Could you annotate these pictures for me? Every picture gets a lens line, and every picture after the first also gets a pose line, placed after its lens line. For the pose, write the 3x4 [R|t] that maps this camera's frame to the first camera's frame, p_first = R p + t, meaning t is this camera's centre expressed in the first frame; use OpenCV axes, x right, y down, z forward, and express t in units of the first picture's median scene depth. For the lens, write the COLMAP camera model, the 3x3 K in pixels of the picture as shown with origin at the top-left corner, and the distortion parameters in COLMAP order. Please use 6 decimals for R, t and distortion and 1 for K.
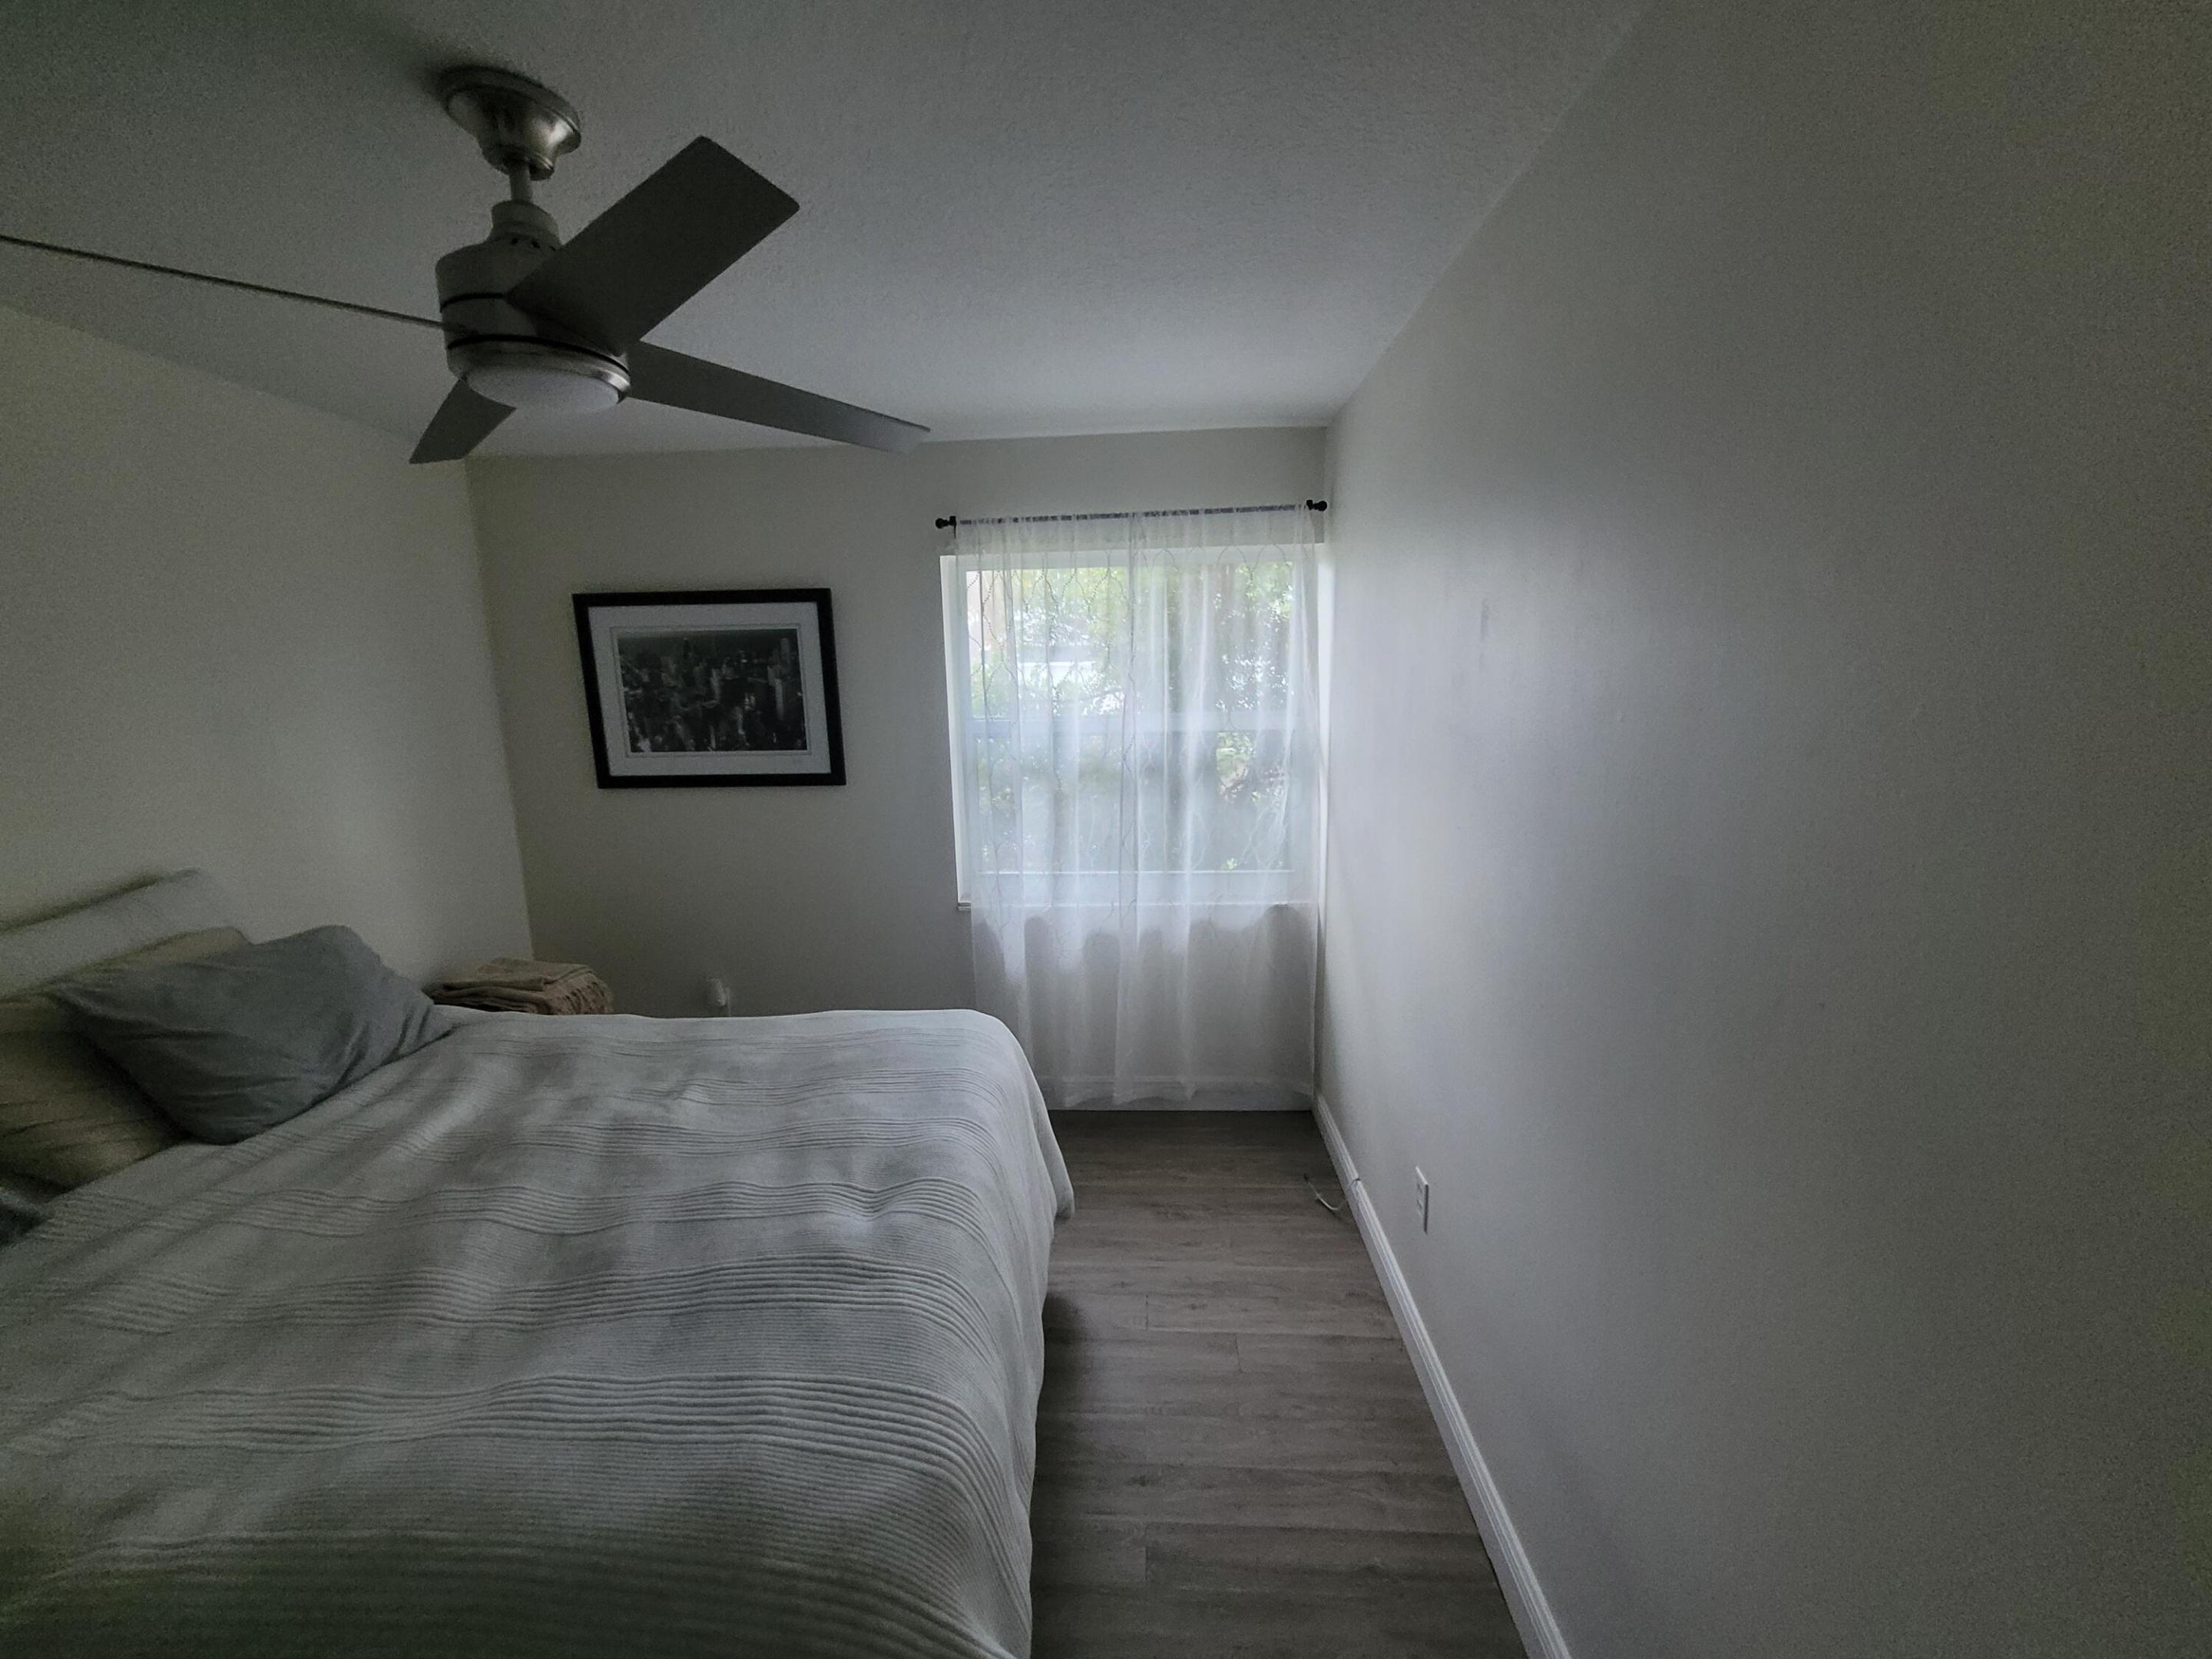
lens RADIAL K [[868.5, 0, 1104.8], [0, 868.5, 821.7], [0, 0, 1]] dist [0.001091, 0.000394]
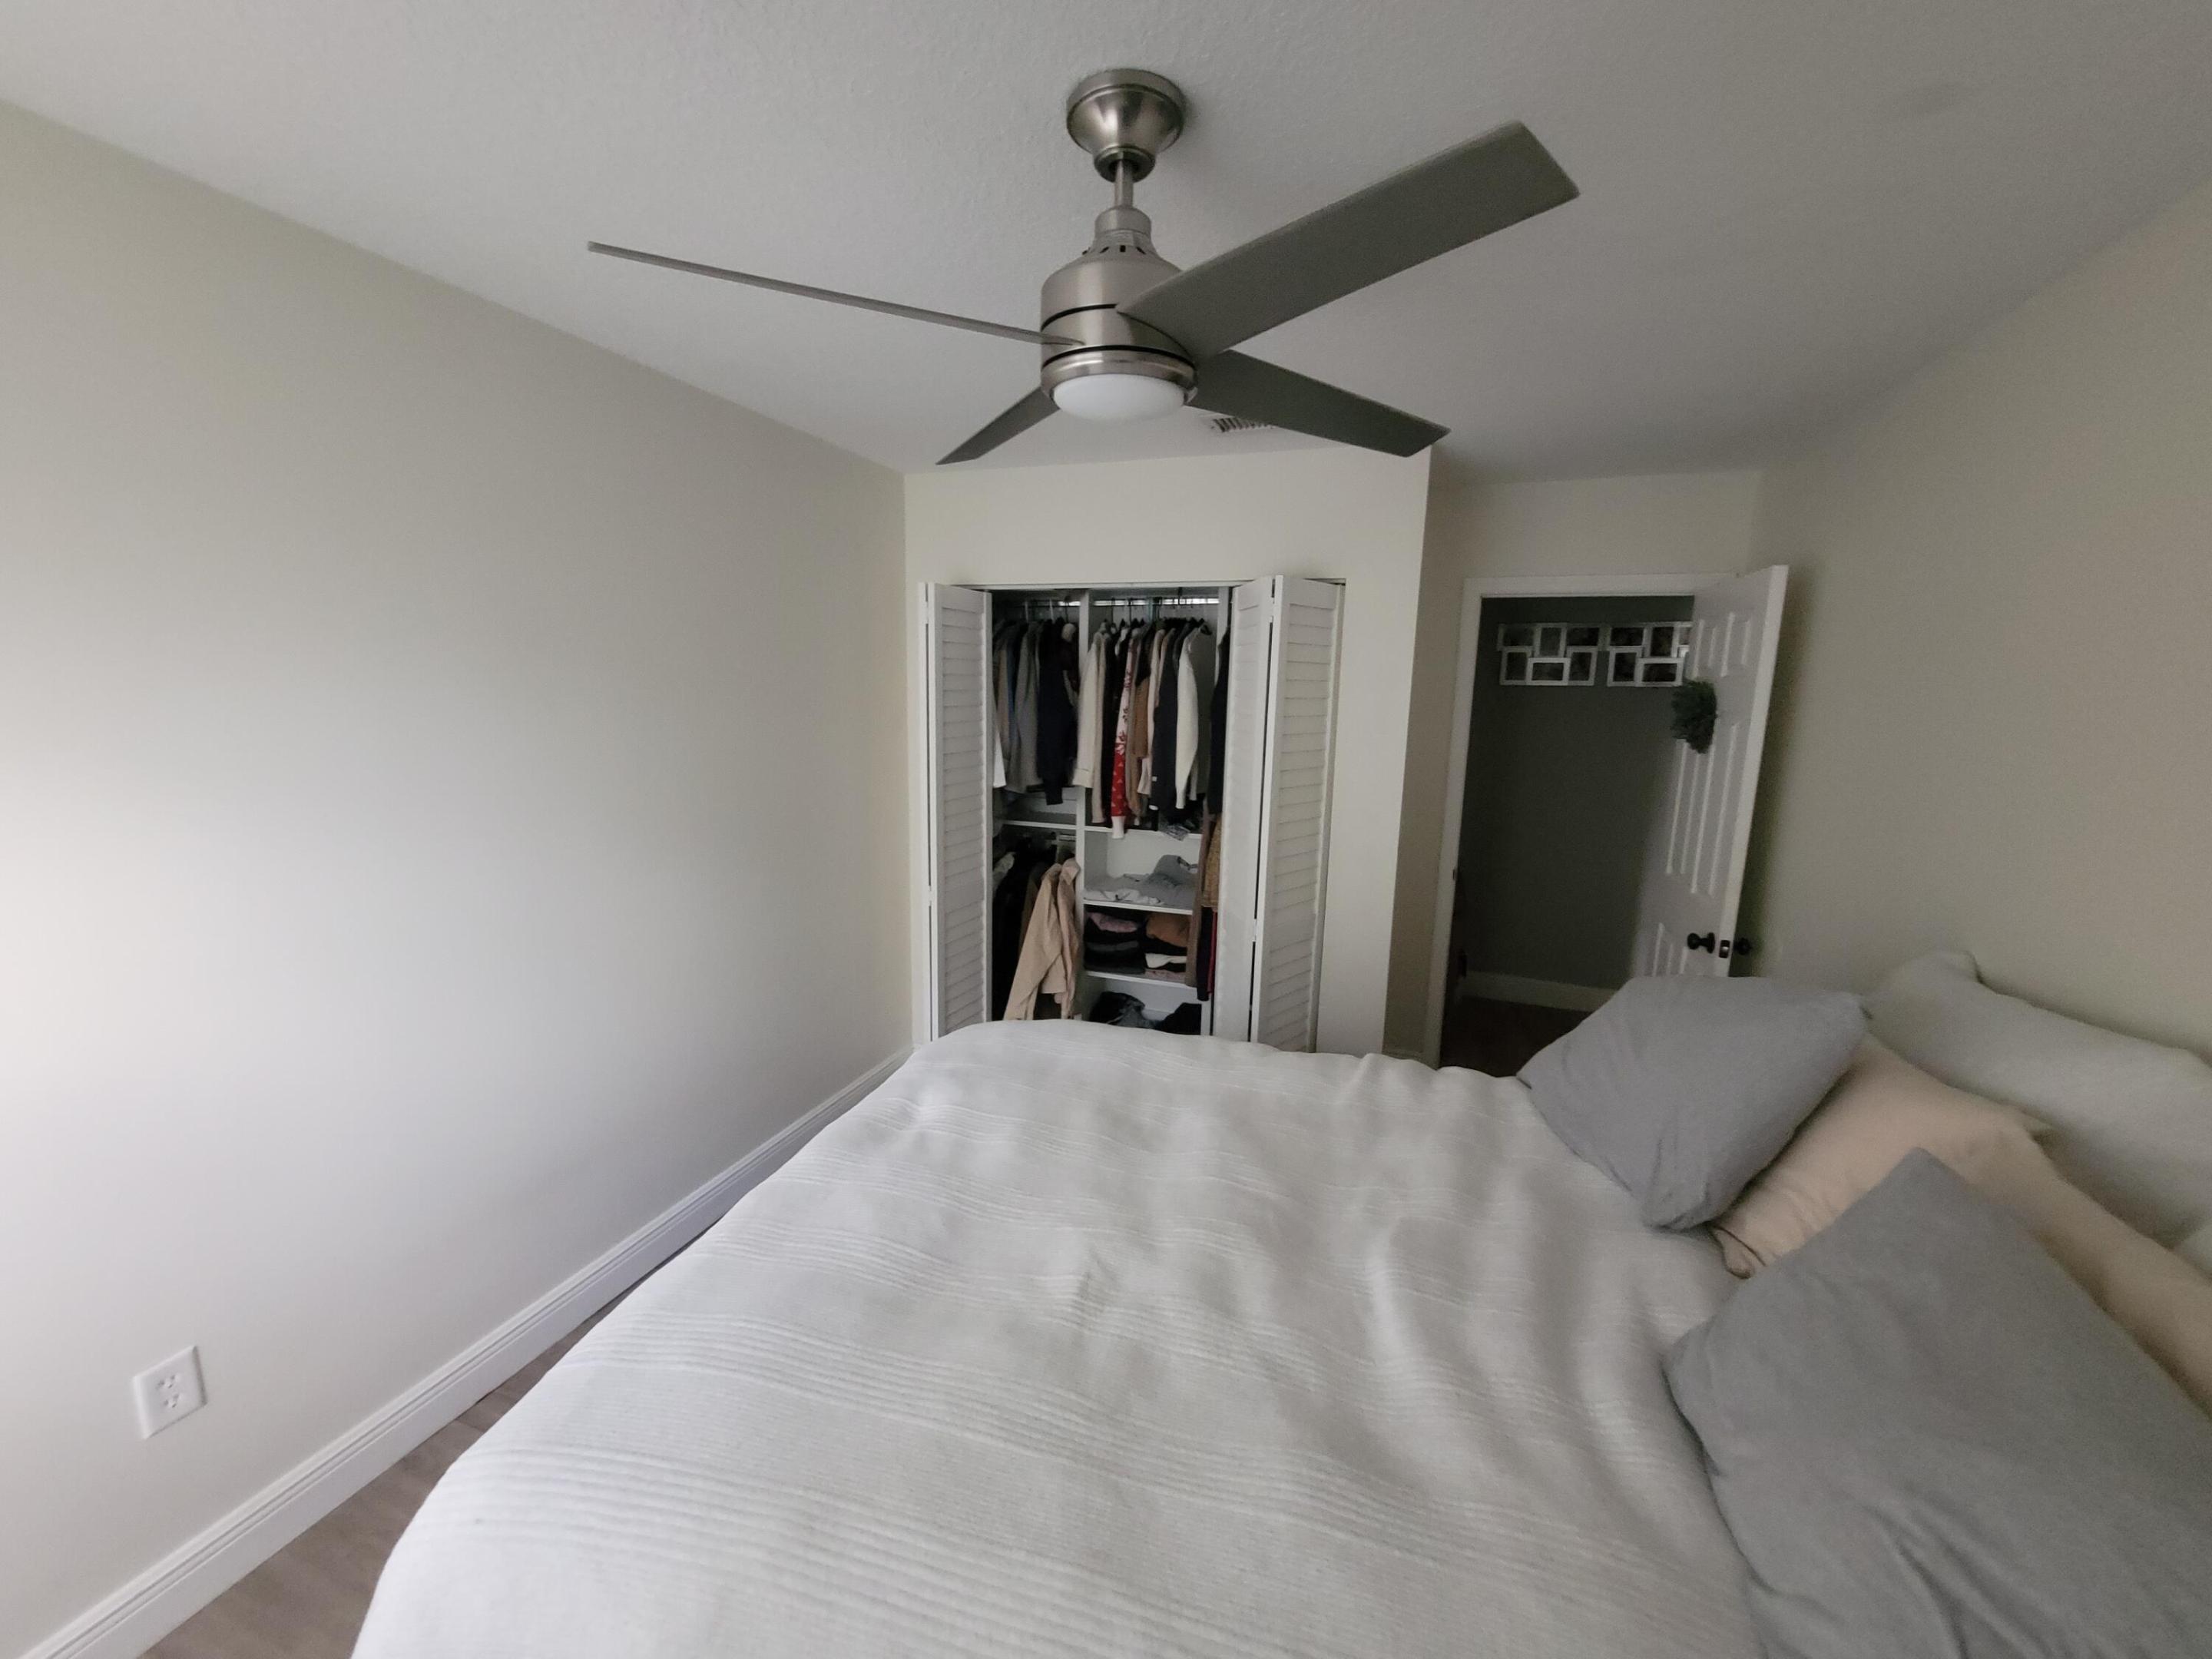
lens RADIAL K [[868.5, 0, 1104.8], [0, 868.5, 821.7], [0, 0, 1]] dist [0.001091, 0.000394]
pose [[-0.954118, -0.047046, 0.295711, -0.375302], [0.049526, 0.949181, 0.310809, -0.139070], [-0.295305, 0.311194, -0.903301, 0.816057]]
